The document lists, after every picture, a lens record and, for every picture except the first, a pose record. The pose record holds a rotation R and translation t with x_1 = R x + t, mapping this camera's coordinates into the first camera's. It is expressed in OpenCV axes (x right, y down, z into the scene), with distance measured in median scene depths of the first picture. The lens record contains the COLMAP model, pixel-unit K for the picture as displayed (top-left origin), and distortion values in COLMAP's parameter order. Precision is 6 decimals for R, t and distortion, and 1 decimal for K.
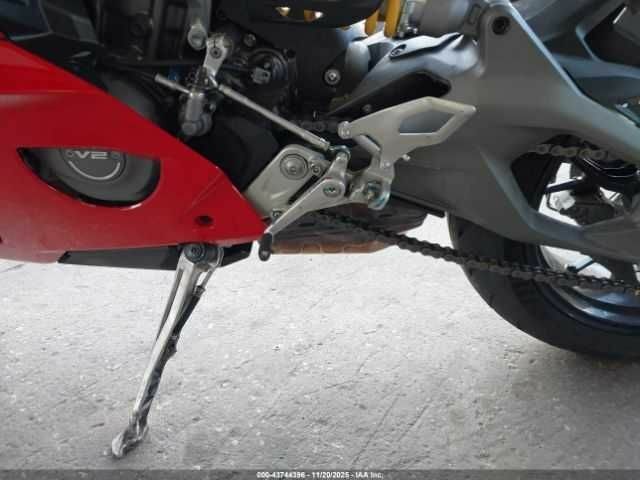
lens RADIAL K [[517.9, 0, 317.5], [0, 517.9, 246.4], [0, 0, 1]] dist [0.048322, -0.069532]
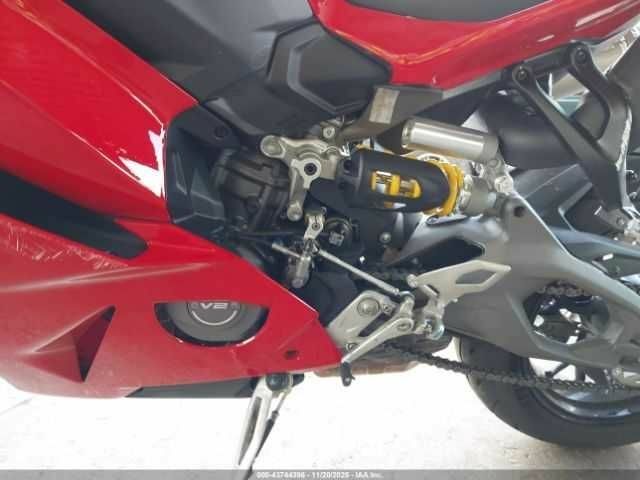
lens RADIAL K [[517.9, 0, 318.1], [0, 517.9, 233.9], [0, 0, 1]] dist [0.048322, -0.069532]
pose [[0.981213, -0.008701, 0.192730, -0.411335], [0.050500, 0.975736, -0.213048, -0.065421], [-0.186200, 0.218778, 0.957844, -0.242128]]
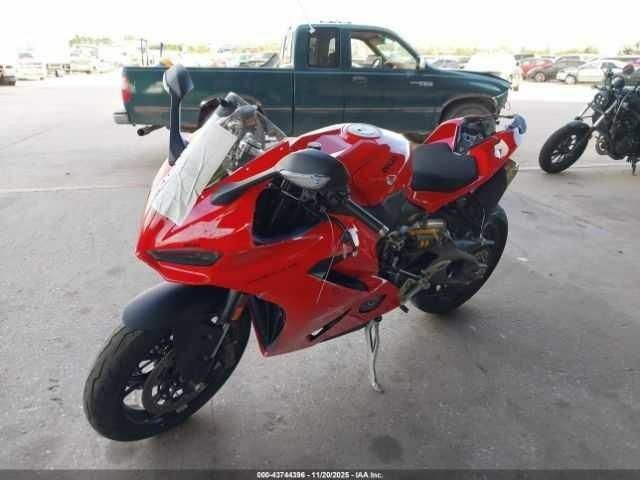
lens RADIAL K [[517.9, 0, 319.8], [0, 517.9, 241.7], [0, 0, 1]] dist [0.048322, -0.069532]
pose [[0.737712, -0.233682, 0.633383, -2.632634], [0.266940, 0.962696, 0.044271, -0.743447], [-0.620101, 0.136416, 0.772571, -1.371453]]
